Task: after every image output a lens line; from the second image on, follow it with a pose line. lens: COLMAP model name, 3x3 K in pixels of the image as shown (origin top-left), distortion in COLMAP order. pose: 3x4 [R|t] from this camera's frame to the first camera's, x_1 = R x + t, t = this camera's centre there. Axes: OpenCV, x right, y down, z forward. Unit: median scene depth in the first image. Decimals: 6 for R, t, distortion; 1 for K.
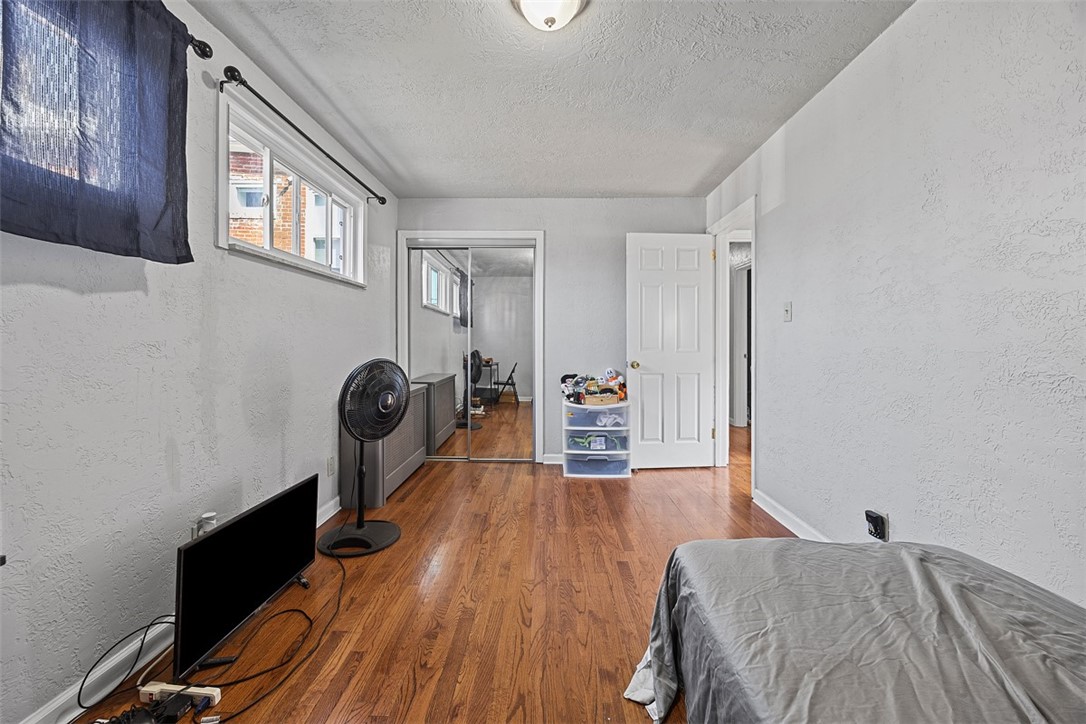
lens RADIAL K [[418.2, 0, 539.1], [0, 418.2, 359.6], [0, 0, 1]] dist [-0.001517, 0.000082]
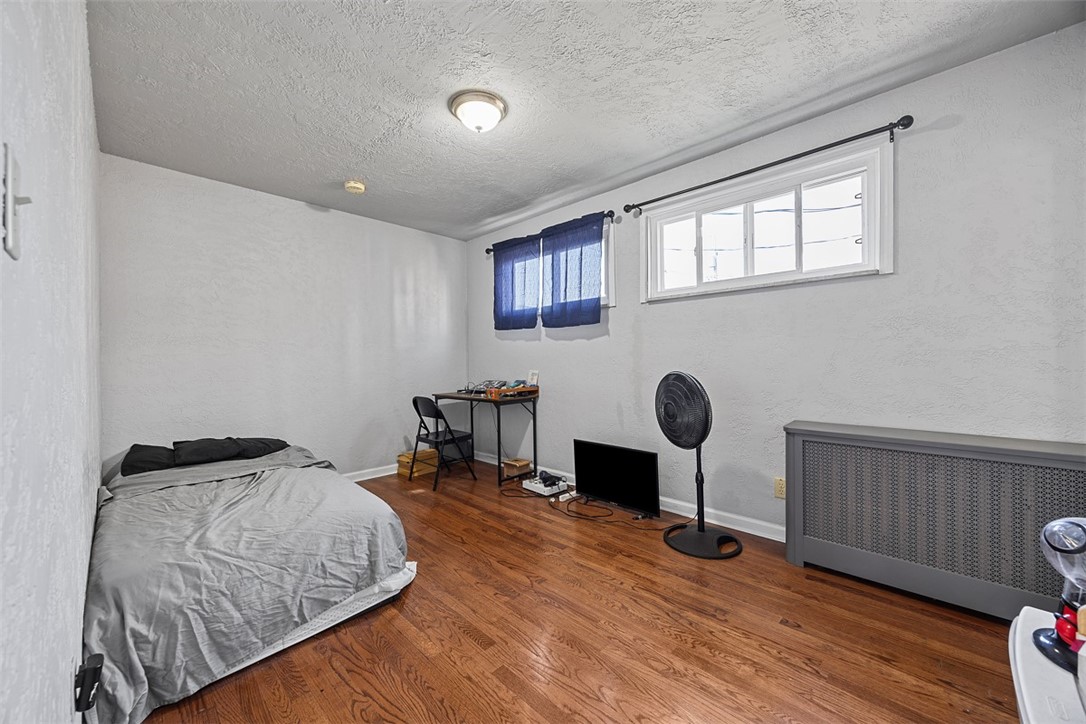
lens RADIAL K [[418.2, 0, 539.1], [0, 418.2, 359.6], [0, 0, 1]] dist [-0.001517, 0.000082]
pose [[-0.690895, 0.017766, -0.722737, 0.701957], [-0.007154, 0.999481, 0.031407, -0.068282], [0.722920, 0.026869, -0.690409, 1.627579]]
